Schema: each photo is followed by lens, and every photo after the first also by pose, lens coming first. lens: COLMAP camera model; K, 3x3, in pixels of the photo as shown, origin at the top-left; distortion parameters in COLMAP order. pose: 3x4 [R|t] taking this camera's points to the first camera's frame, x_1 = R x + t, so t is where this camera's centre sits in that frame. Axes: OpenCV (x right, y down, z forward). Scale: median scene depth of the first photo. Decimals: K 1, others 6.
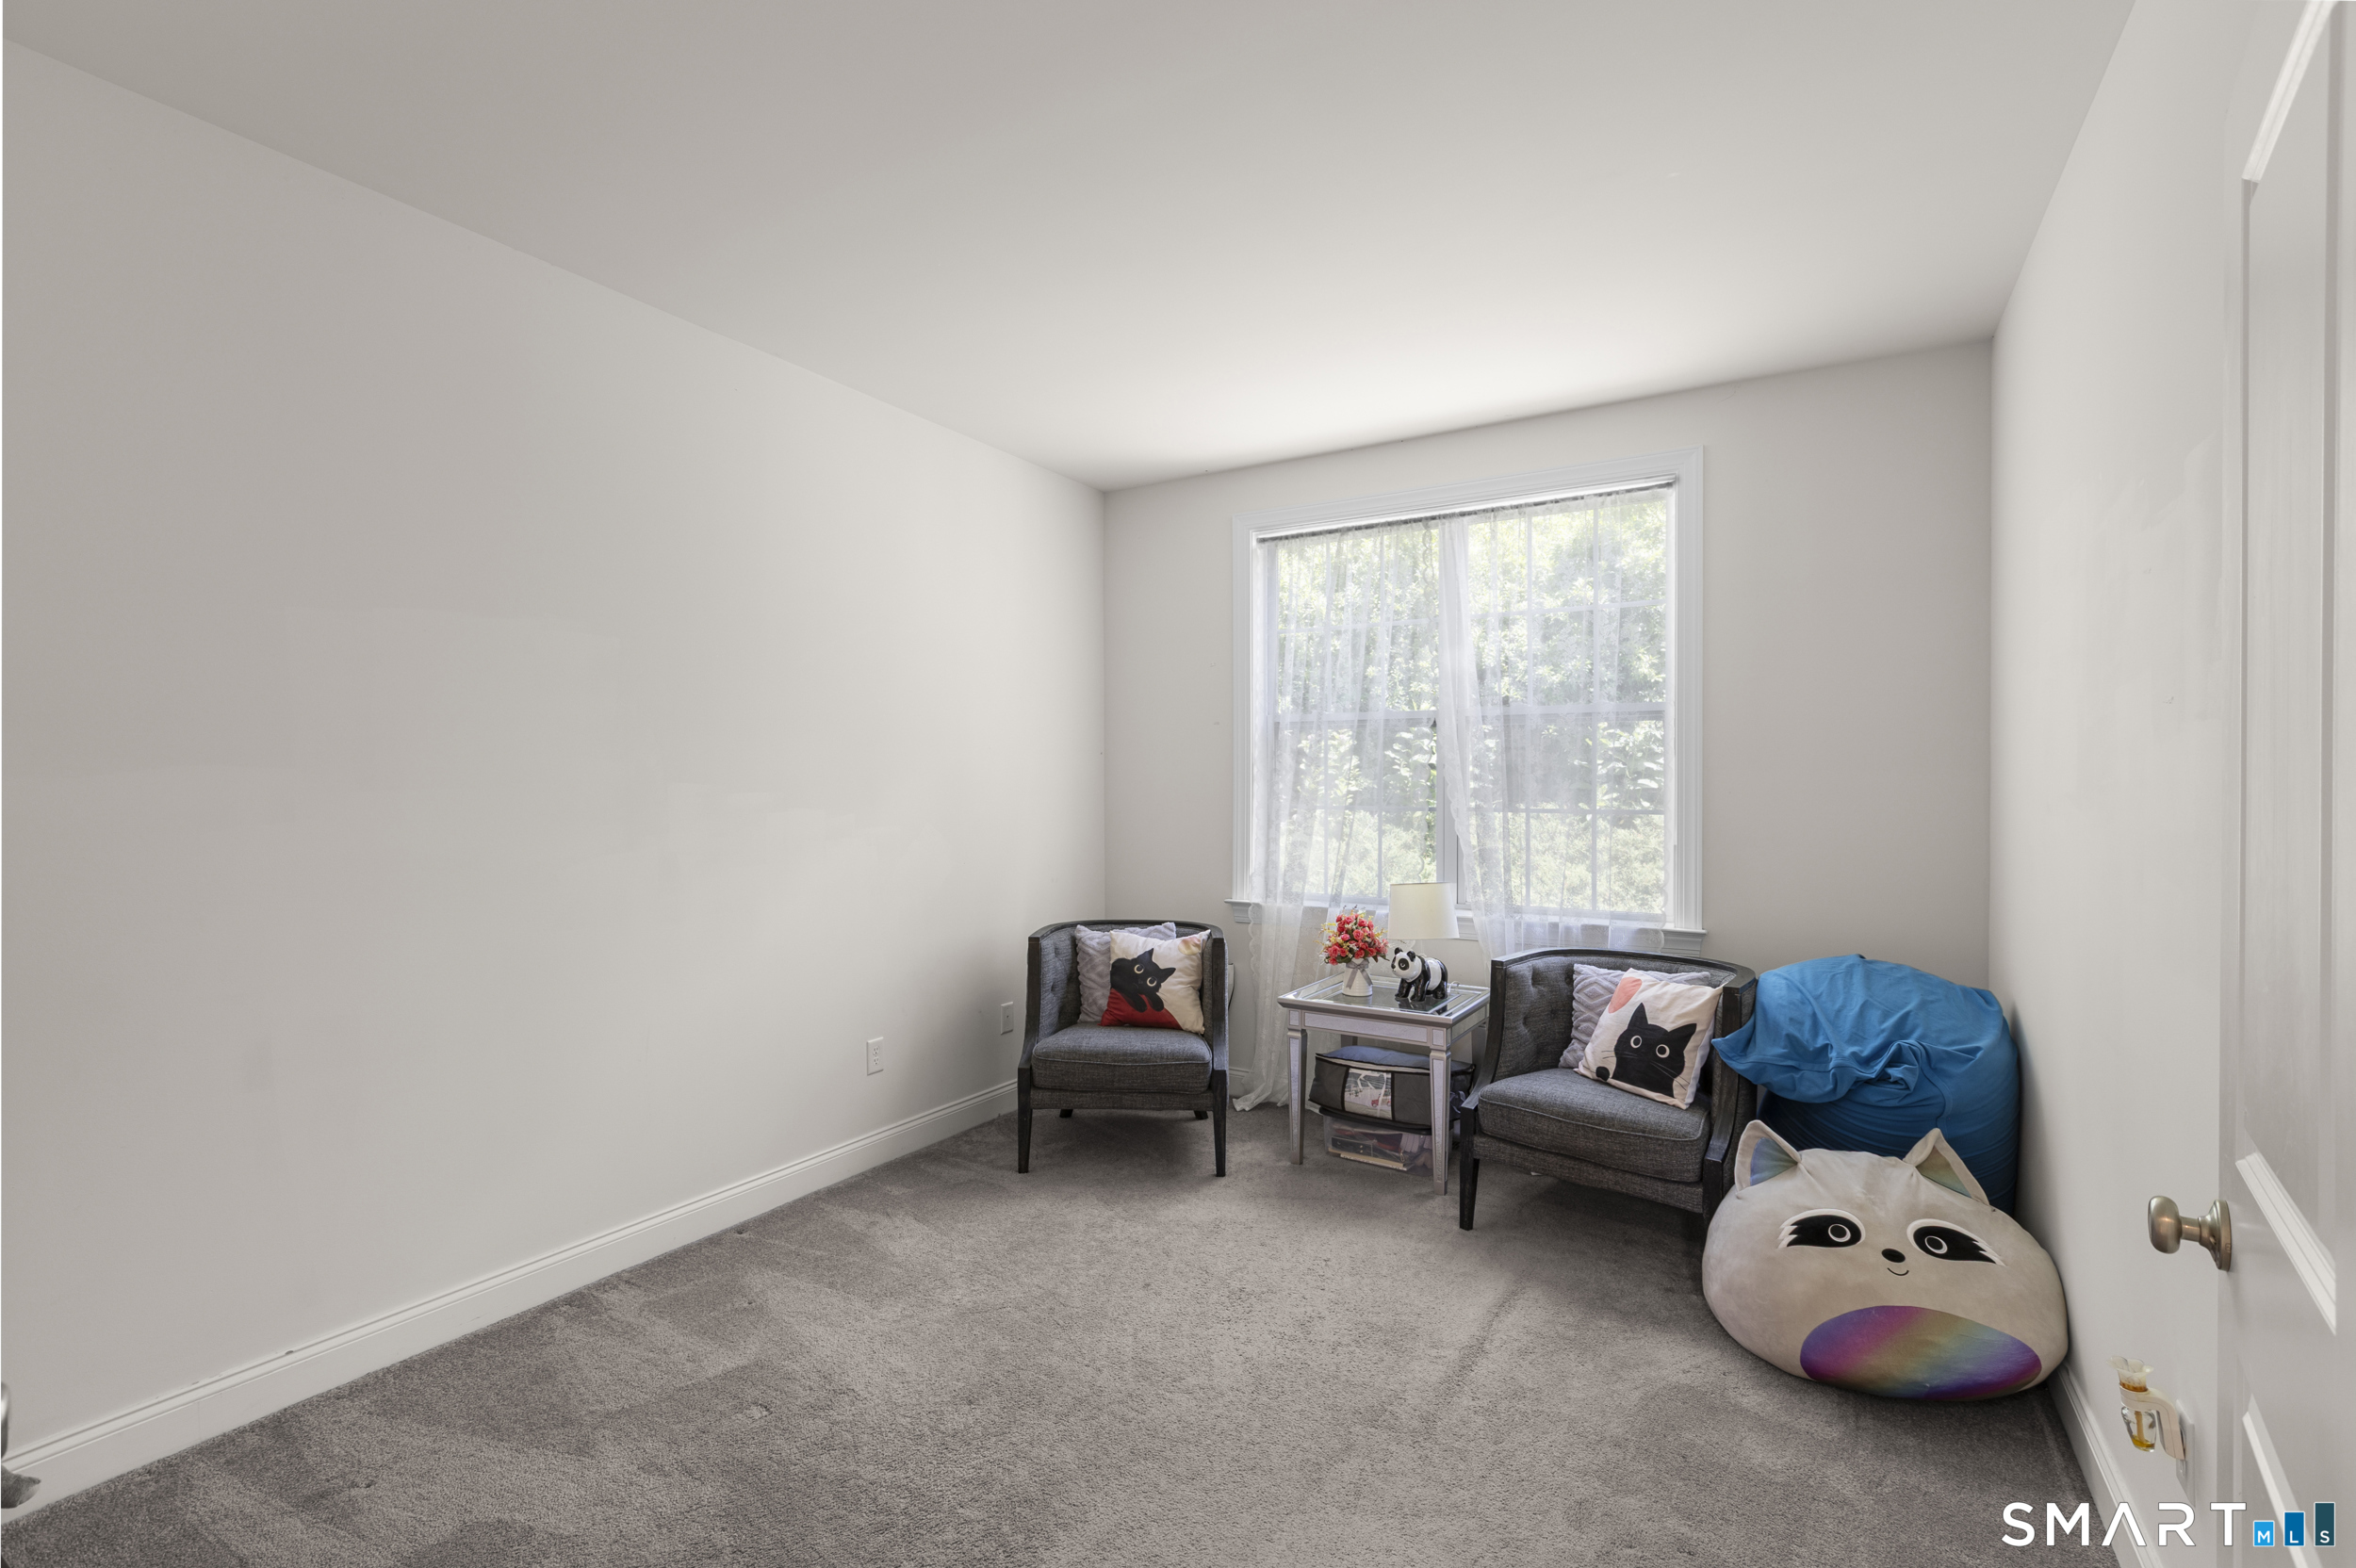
lens RADIAL K [[1051.0, 0, 1177.7], [0, 1051.0, 779.3], [0, 0, 1]] dist [0.003889, 0.000109]
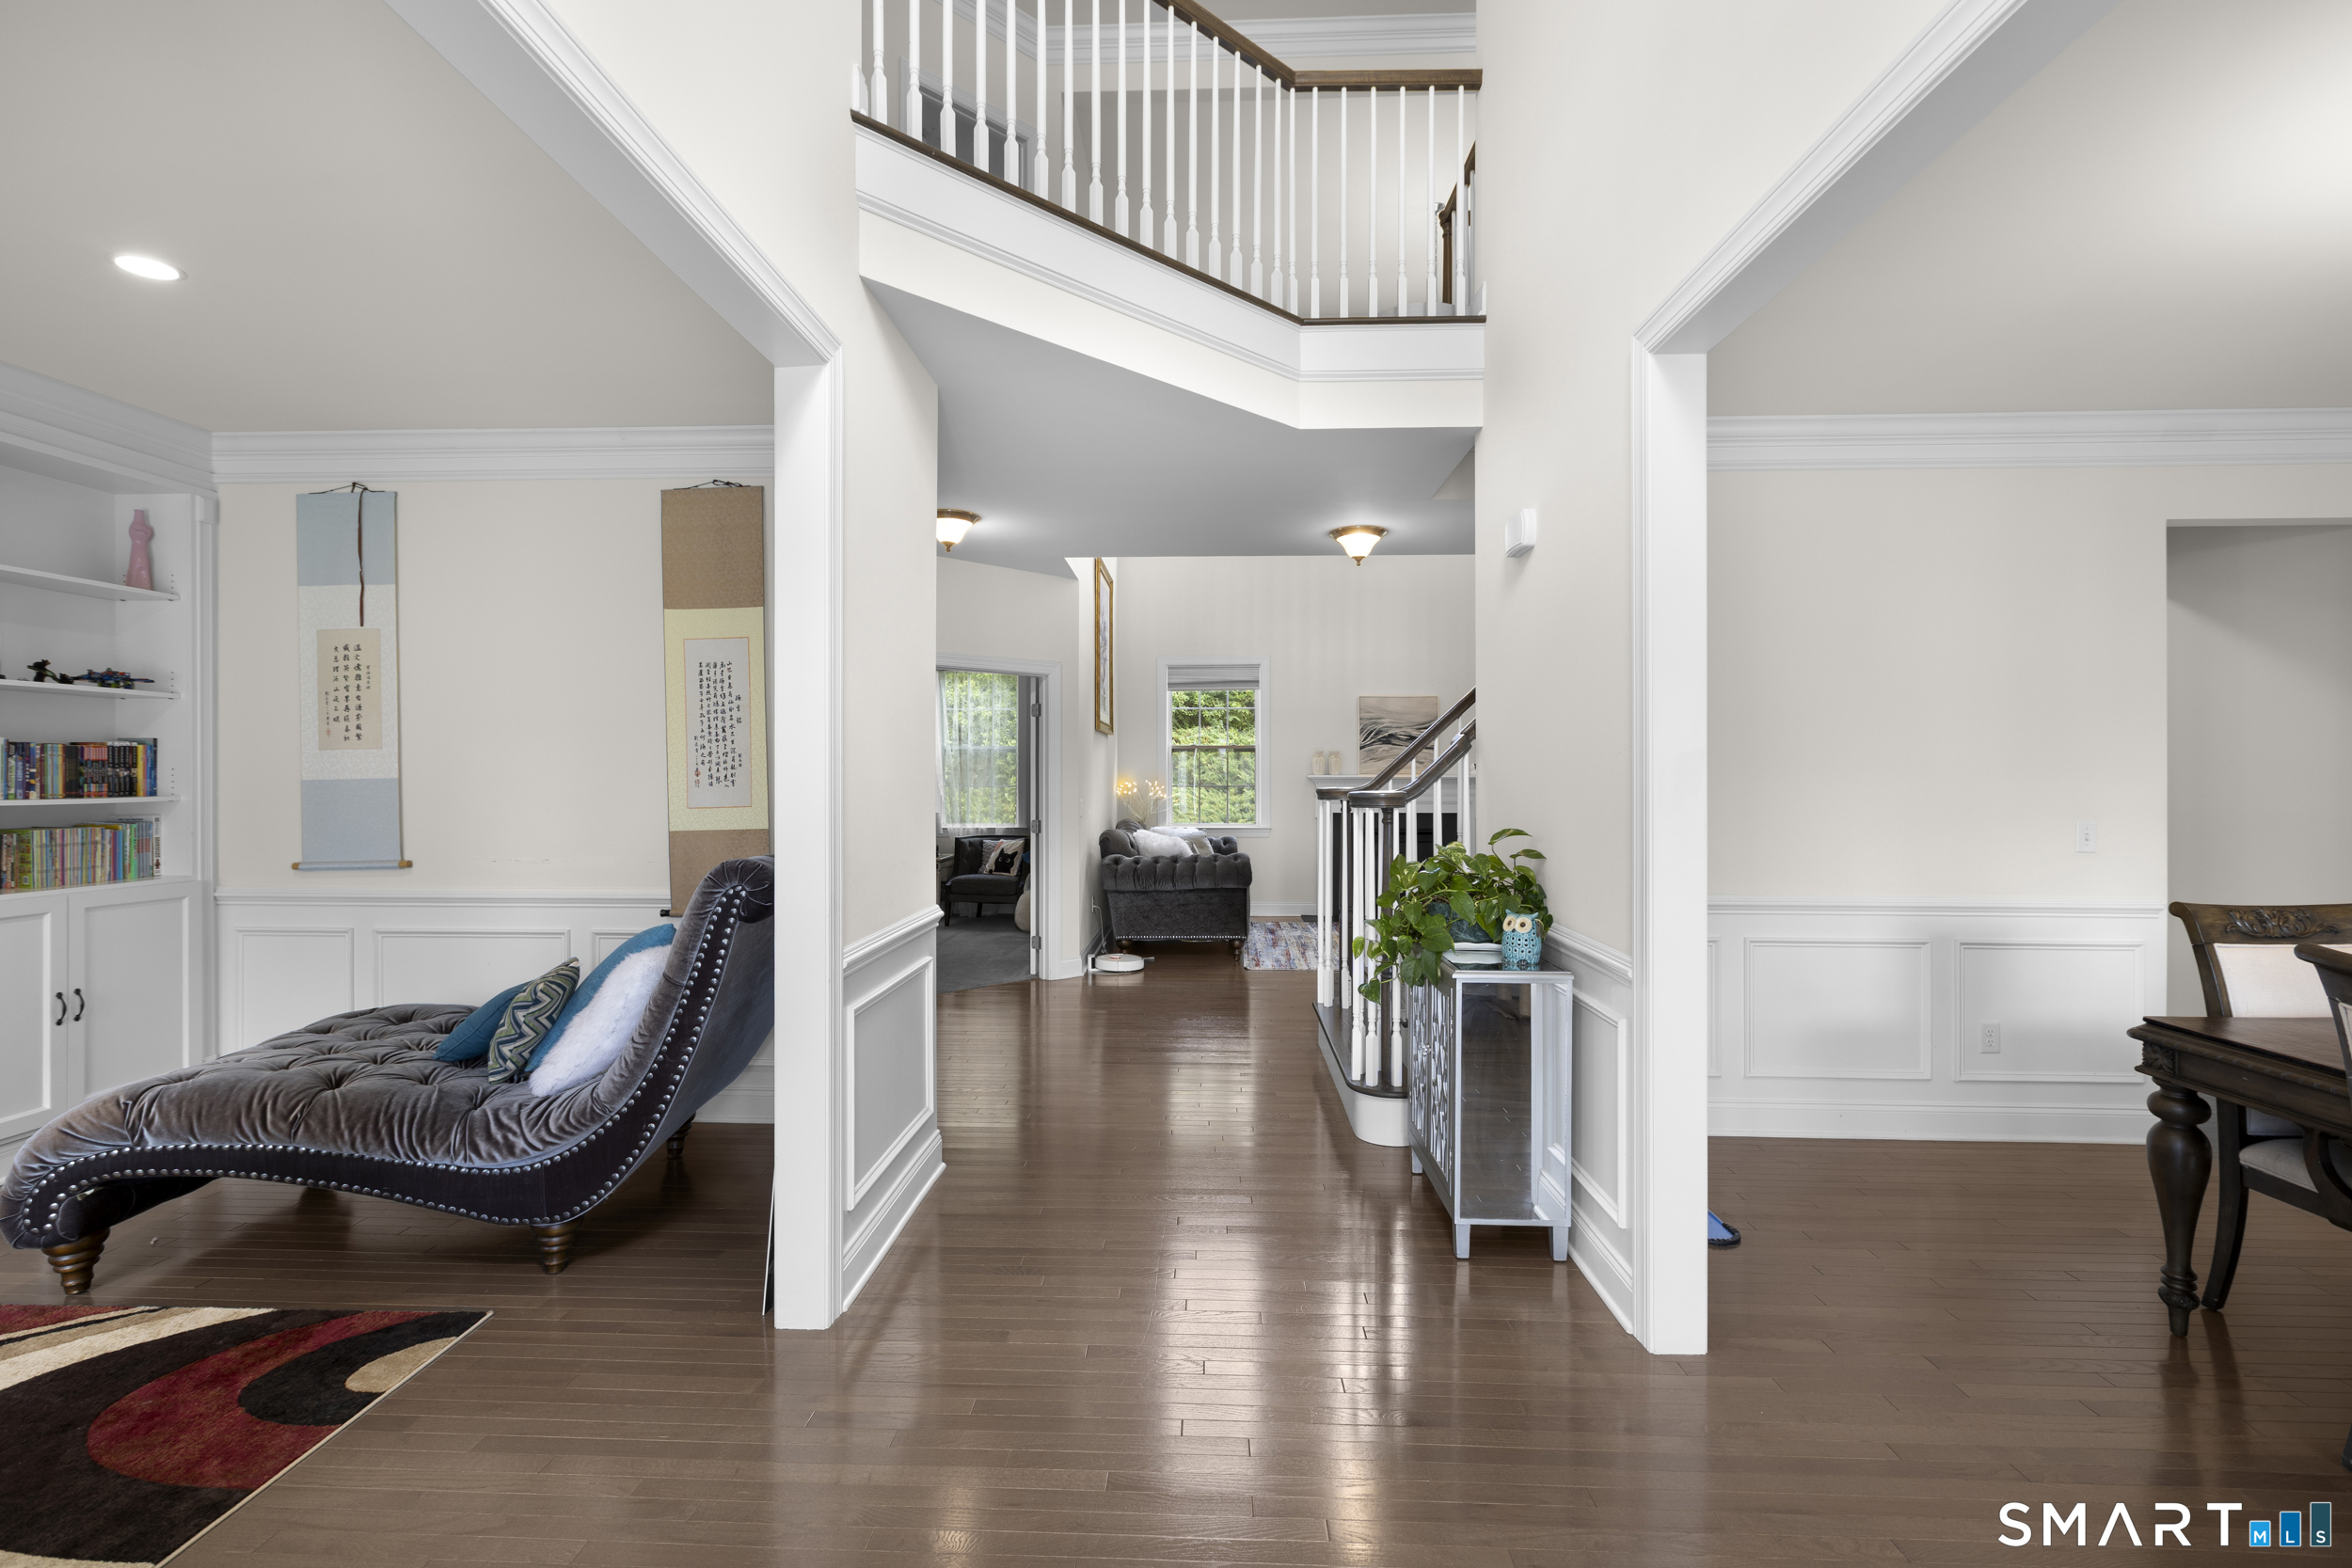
lens RADIAL K [[1049.2, 0, 1176.7], [0, 1049.2, 780.9], [0, 0, 1]] dist [0.003889, 0.000109]
pose [[0.869354, -0.002779, 0.494182, -0.661709], [0.001591, 0.999995, 0.002825, 0.000990], [-0.494188, -0.001670, 0.869354, -1.992979]]
